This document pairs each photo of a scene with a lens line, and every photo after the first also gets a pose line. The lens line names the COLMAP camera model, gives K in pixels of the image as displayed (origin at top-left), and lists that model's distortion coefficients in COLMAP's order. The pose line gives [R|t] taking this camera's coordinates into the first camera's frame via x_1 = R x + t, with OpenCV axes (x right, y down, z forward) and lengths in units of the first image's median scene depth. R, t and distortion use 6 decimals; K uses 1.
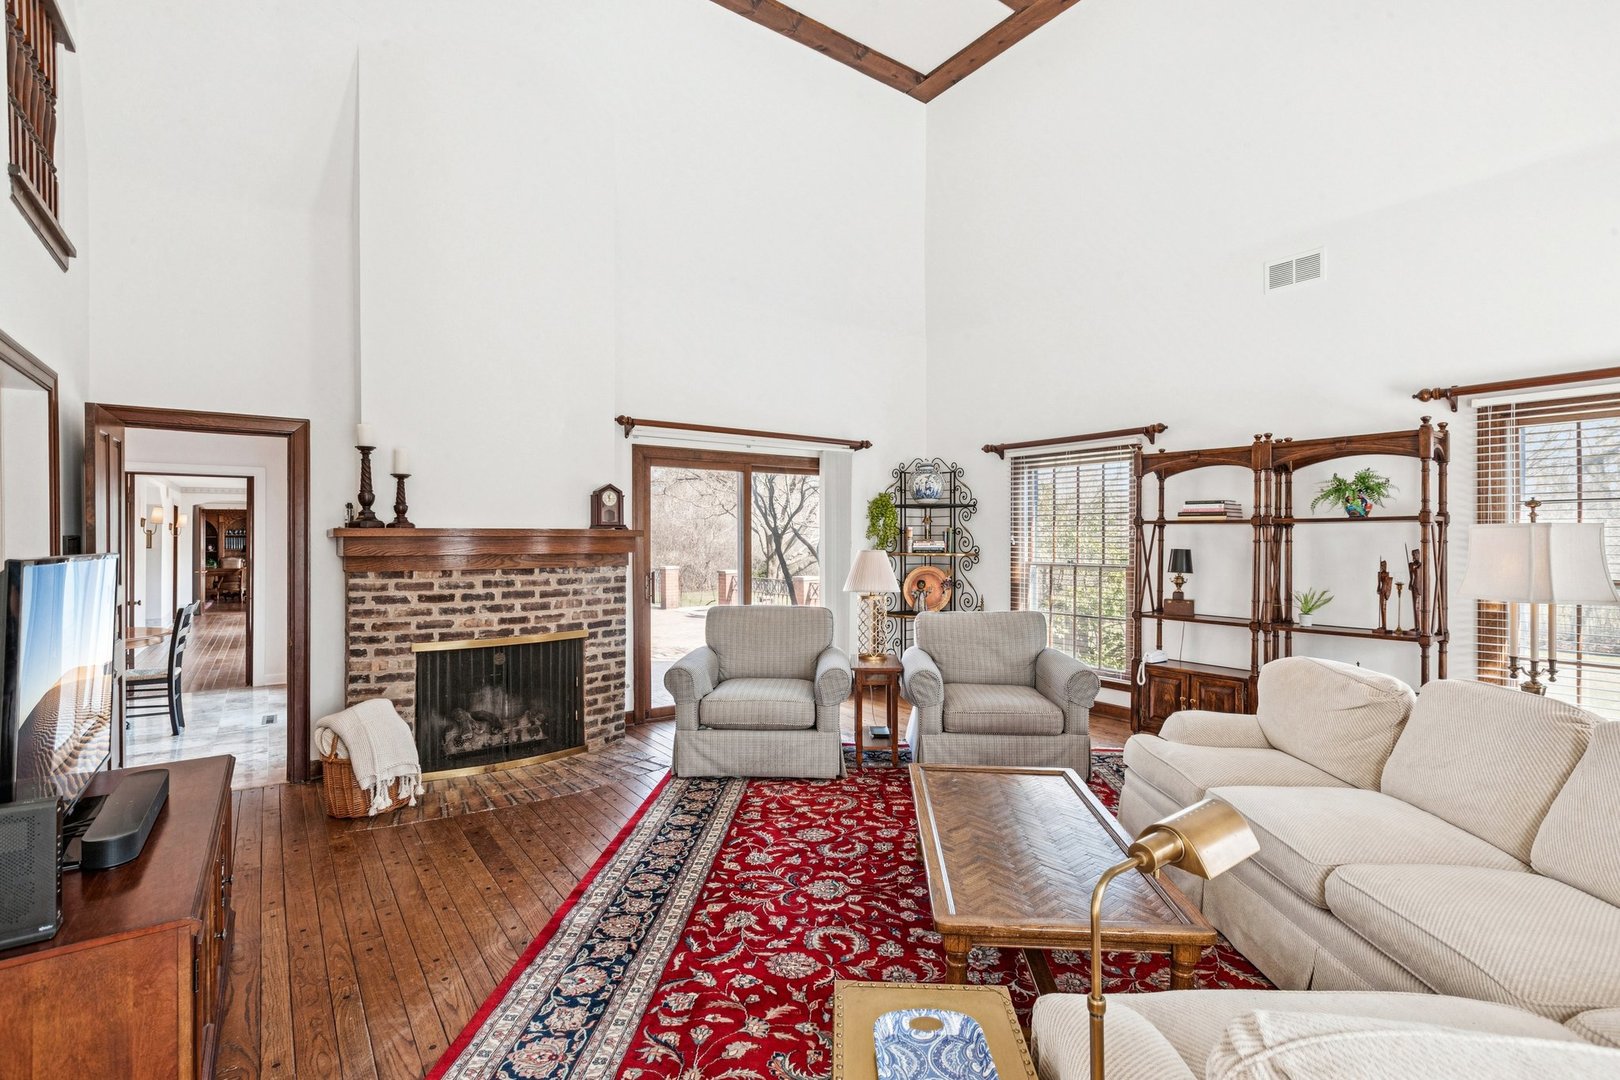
lens RADIAL K [[744.4, 0, 812.3], [0, 744.4, 537.7], [0, 0, 1]] dist [0.003871, -0.002125]
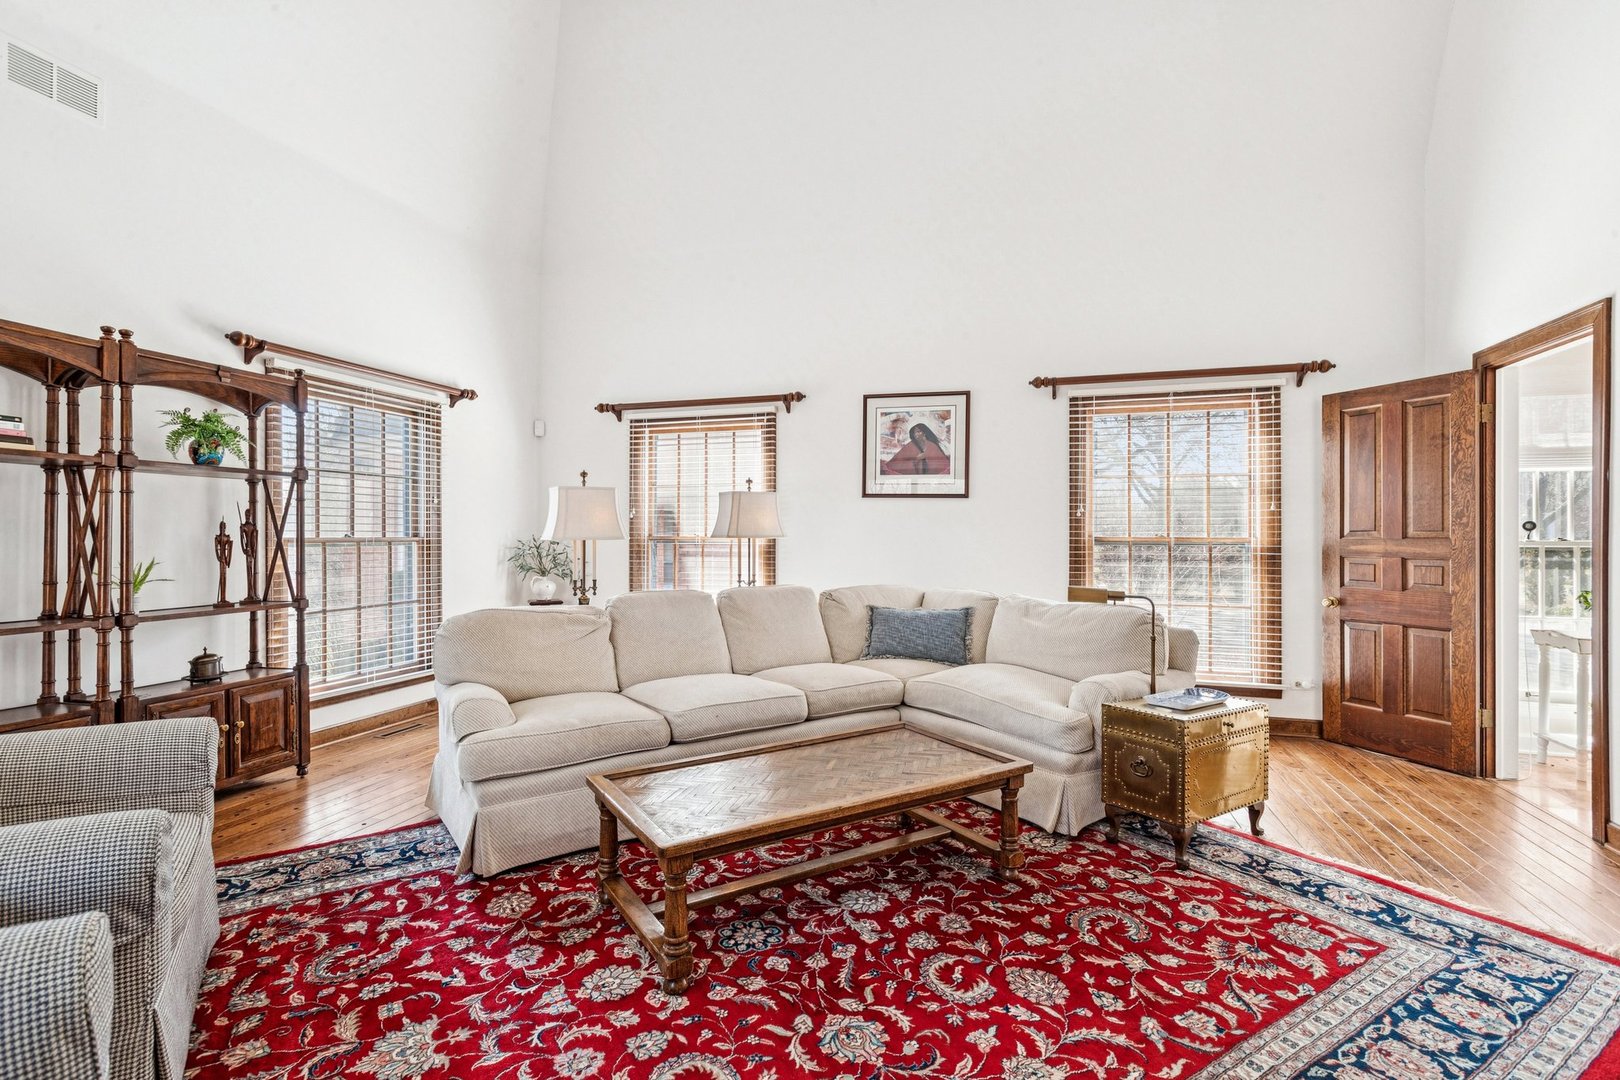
lens RADIAL K [[744.4, 0, 803.3], [0, 744.4, 536.4], [0, 0, 1]] dist [0.003871, -0.002125]
pose [[-0.587016, 0.003044, 0.809570, -0.502483], [0.000049, 0.999993, -0.003725, 0.083533], [-0.809575, -0.002147, -0.587012, 1.579316]]
